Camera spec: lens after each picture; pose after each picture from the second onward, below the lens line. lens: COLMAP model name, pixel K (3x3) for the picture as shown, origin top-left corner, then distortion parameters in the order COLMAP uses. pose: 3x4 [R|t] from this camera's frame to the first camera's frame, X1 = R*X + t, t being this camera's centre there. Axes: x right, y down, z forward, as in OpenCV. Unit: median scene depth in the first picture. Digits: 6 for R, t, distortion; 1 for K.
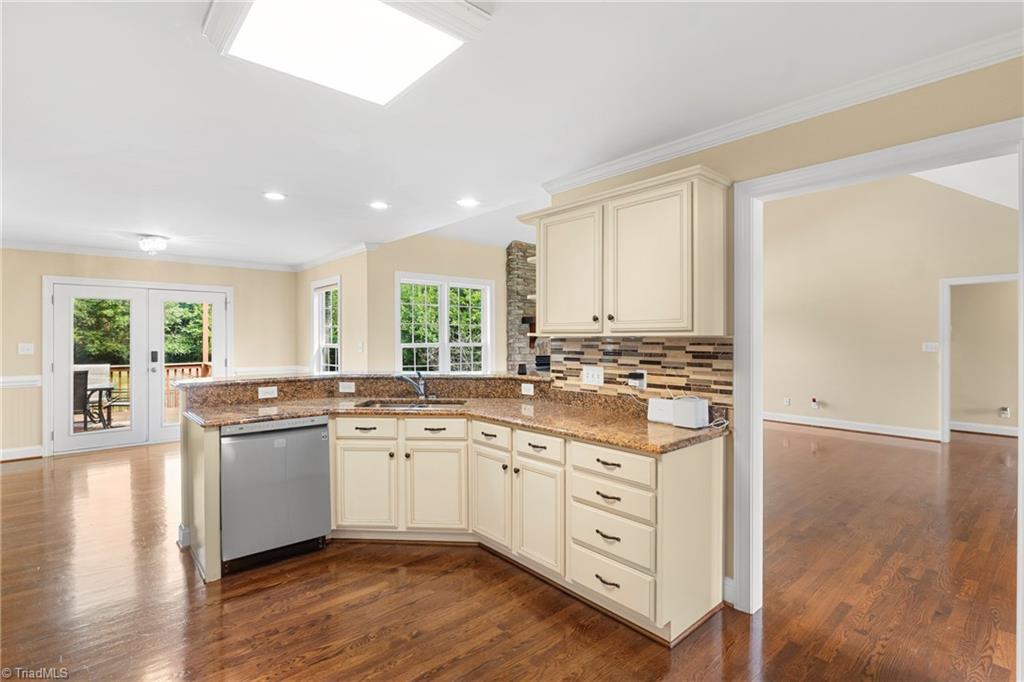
lens RADIAL K [[491.1, 0, 512.5], [0, 491.1, 341.7], [0, 0, 1]] dist [-0.000215, 0.000230]
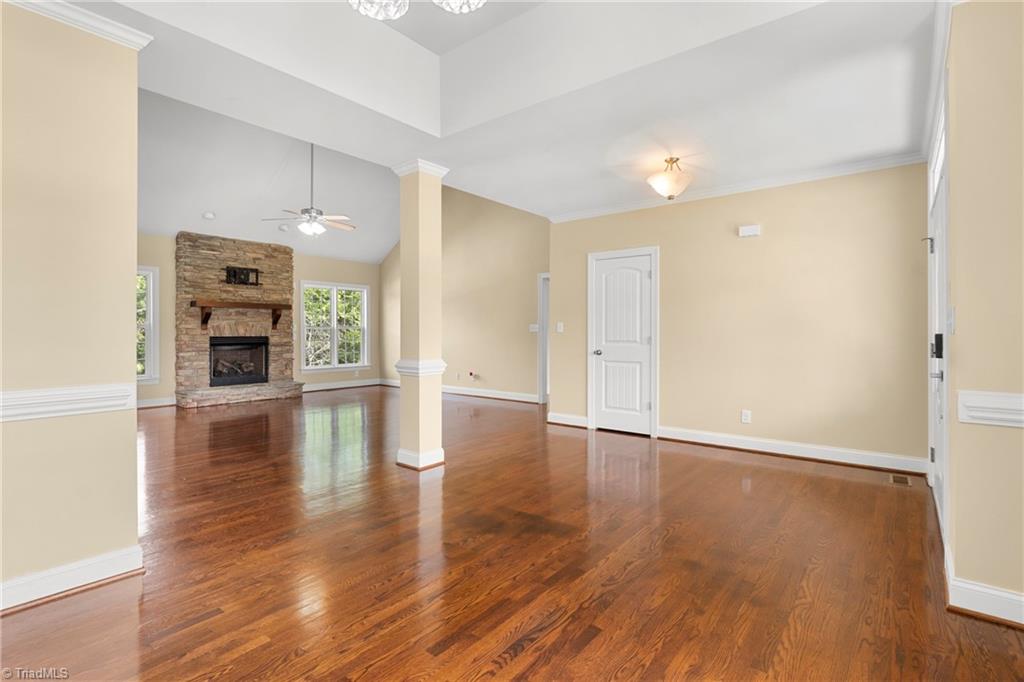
lens RADIAL K [[491.1, 0, 511.0], [0, 491.1, 336.0], [0, 0, 1]] dist [-0.000215, 0.000230]
pose [[0.984100, 0.000125, 0.177613, 0.526005], [-0.000421, 0.999999, 0.001629, 0.025936], [-0.177613, -0.001678, 0.984099, -0.206553]]
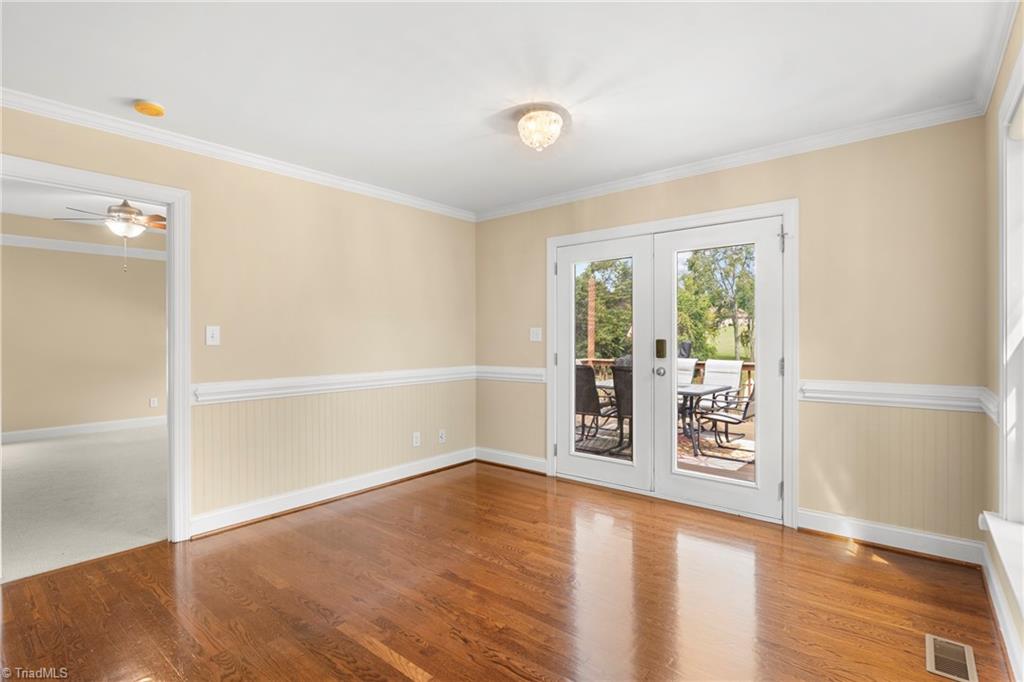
lens RADIAL K [[491.1, 0, 517.8], [0, 491.1, 340.1], [0, 0, 1]] dist [-0.000215, 0.000230]
pose [[0.153423, 0.017299, -0.988009, -0.825577], [0.006247, 0.999810, 0.018476, 0.036644], [0.988141, -0.009007, 0.153286, 3.376855]]
